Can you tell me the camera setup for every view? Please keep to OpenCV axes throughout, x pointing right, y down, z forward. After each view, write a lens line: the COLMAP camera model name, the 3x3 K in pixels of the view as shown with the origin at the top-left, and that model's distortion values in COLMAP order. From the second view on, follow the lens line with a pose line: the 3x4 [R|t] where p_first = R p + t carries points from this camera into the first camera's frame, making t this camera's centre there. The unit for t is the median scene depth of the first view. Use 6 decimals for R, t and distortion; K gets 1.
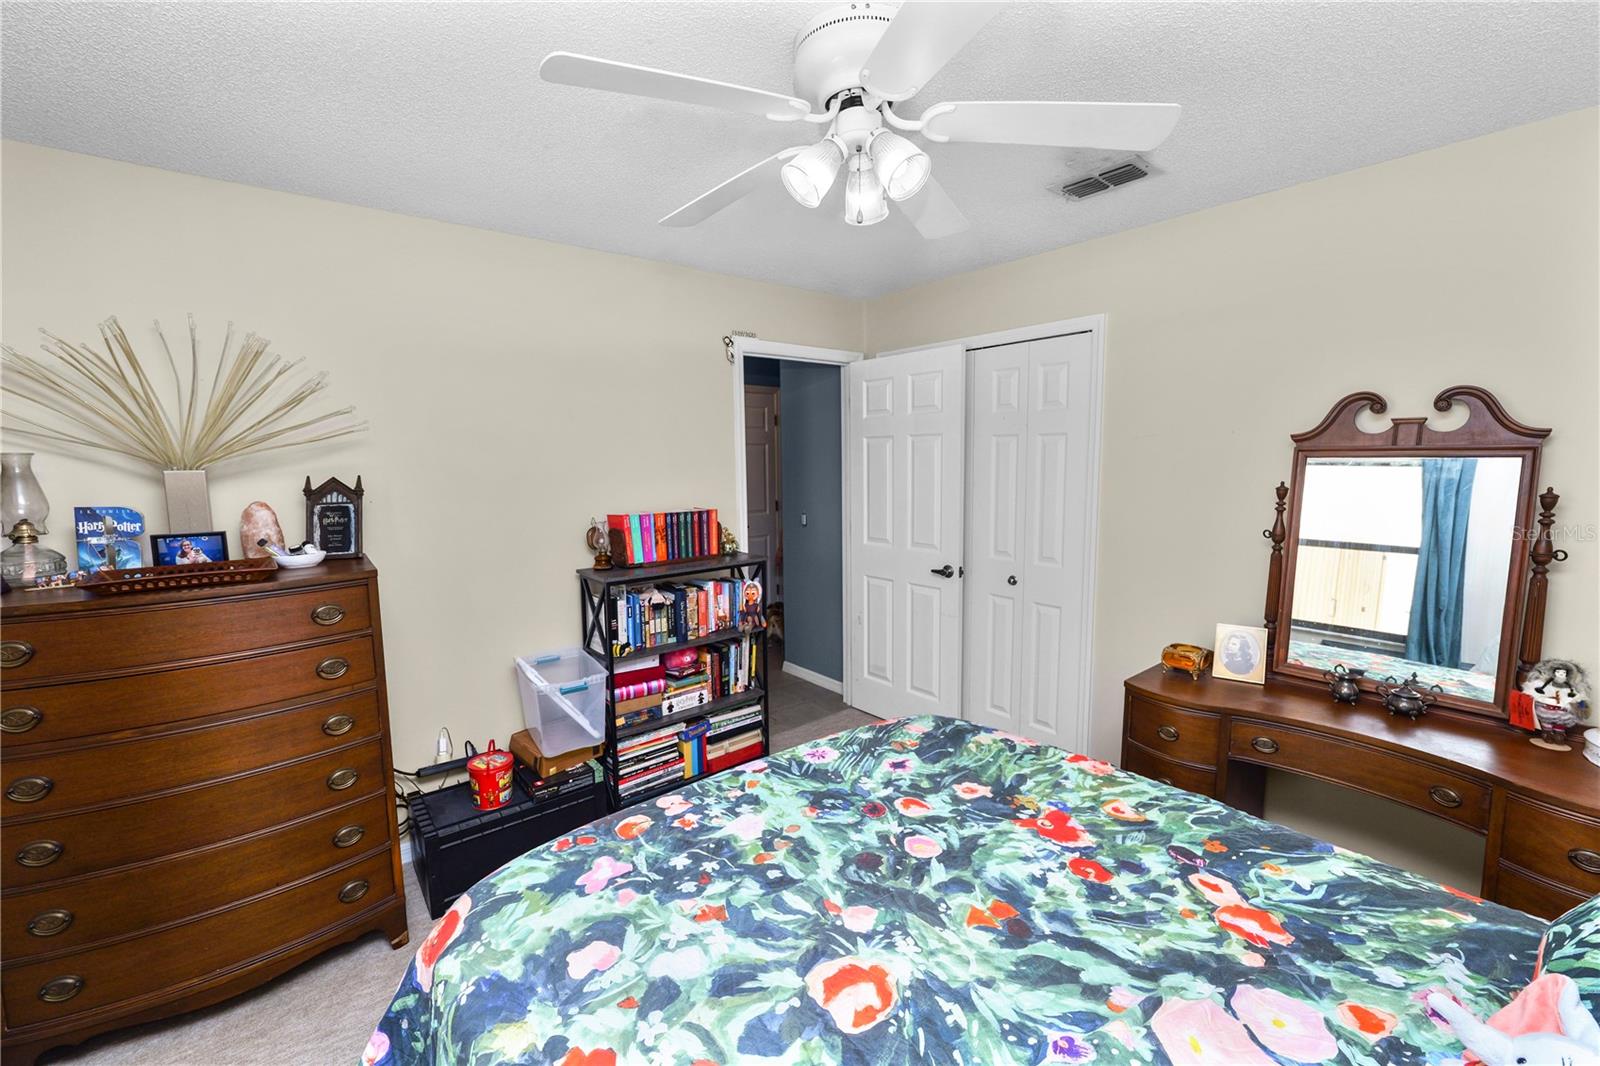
lens RADIAL K [[652.6, 0, 797.9], [0, 652.6, 532.9], [0, 0, 1]] dist [-0.009680, 0.000040]
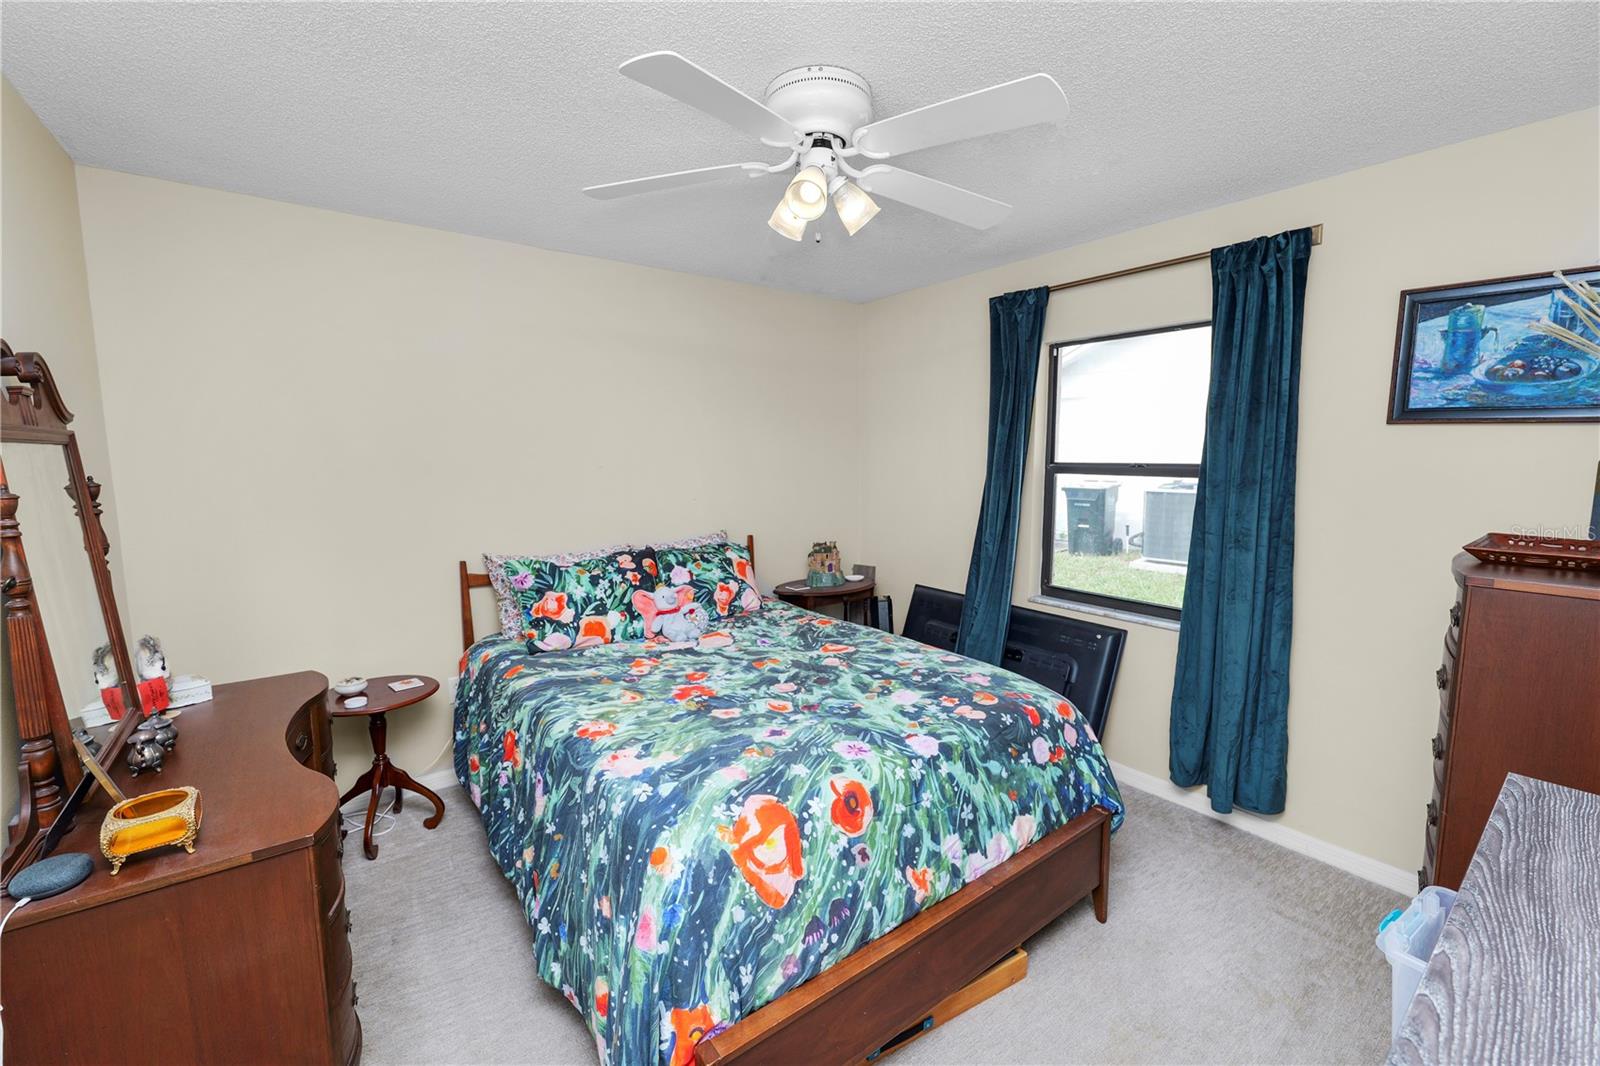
lens RADIAL K [[652.6, 0, 803.4], [0, 652.6, 531.7], [0, 0, 1]] dist [-0.009680, 0.000040]
pose [[-0.999491, 0.011917, 0.029608, 0.097320], [0.018526, 0.972018, 0.234177, -0.246989], [-0.025989, 0.234606, -0.971743, 2.428368]]
